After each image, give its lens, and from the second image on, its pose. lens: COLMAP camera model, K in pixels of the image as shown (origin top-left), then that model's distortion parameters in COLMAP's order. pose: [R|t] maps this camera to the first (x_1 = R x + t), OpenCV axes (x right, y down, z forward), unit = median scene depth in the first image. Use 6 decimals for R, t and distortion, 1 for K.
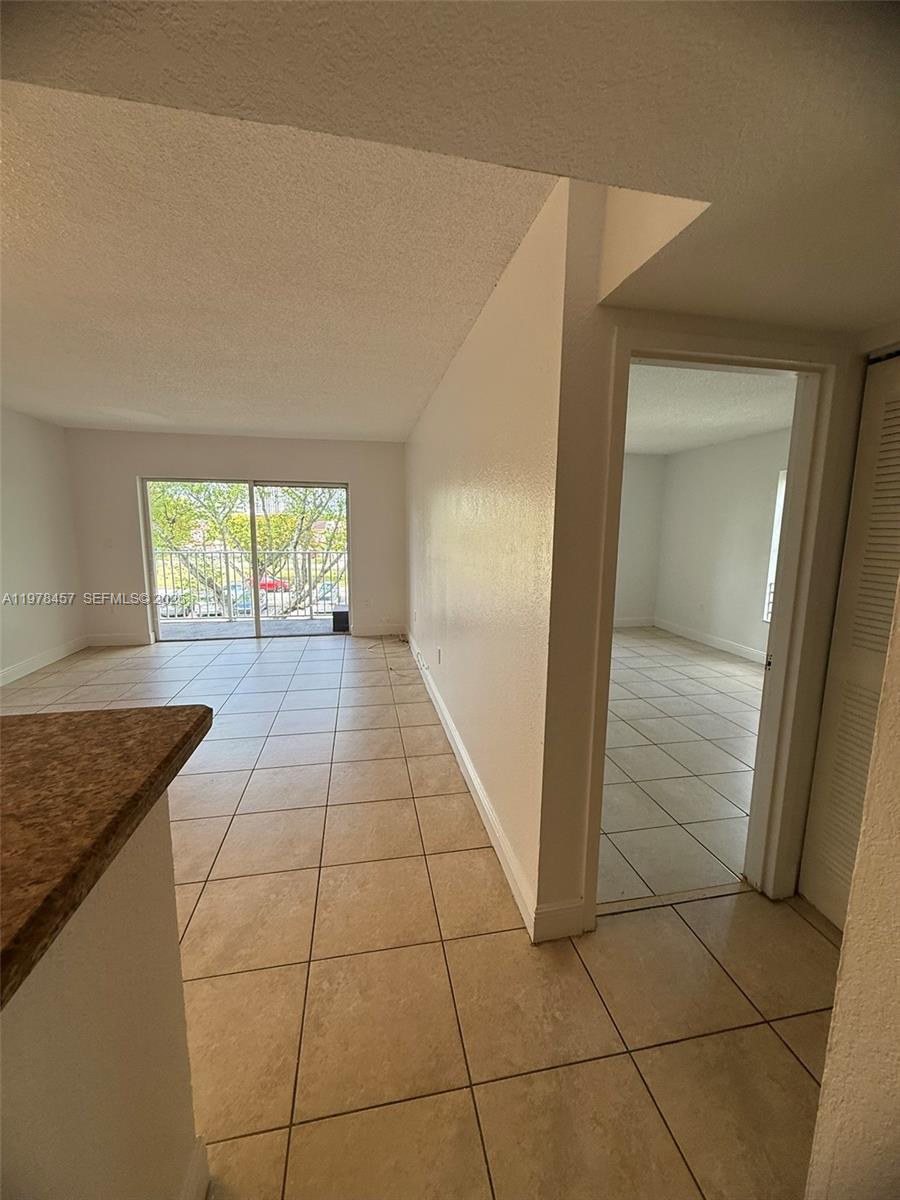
lens RADIAL K [[475.3, 0, 456.9], [0, 475.3, 599.9], [0, 0, 1]] dist [0.000835, -0.000029]
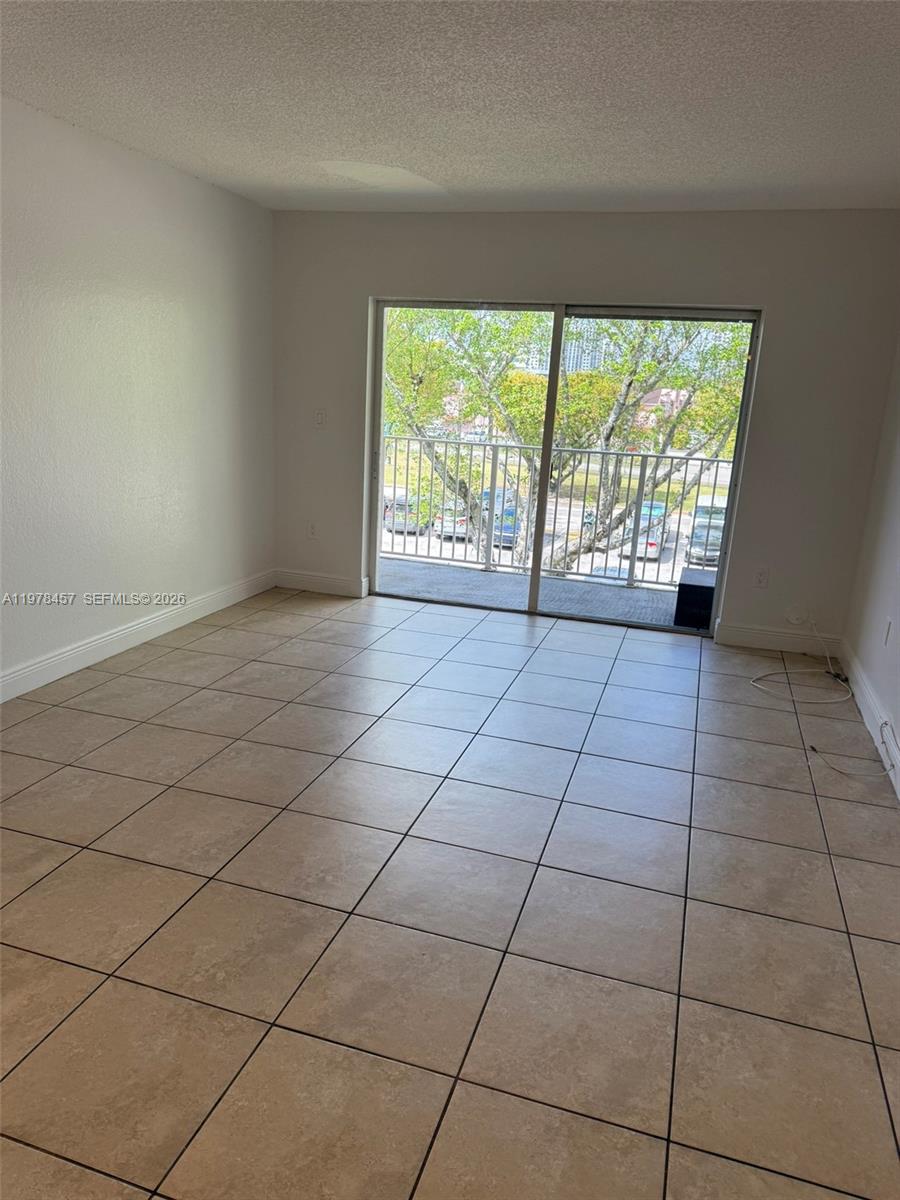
lens RADIAL K [[840.8, 0, 450.0], [0, 840.8, 600.0], [0, 0, 1]] dist [0.045017, -0.063038]
pose [[0.877549, 0.152701, -0.454522, -0.079915], [-0.115670, 0.987356, 0.108387, -0.026358], [0.465326, -0.042540, 0.884117, 0.140379]]
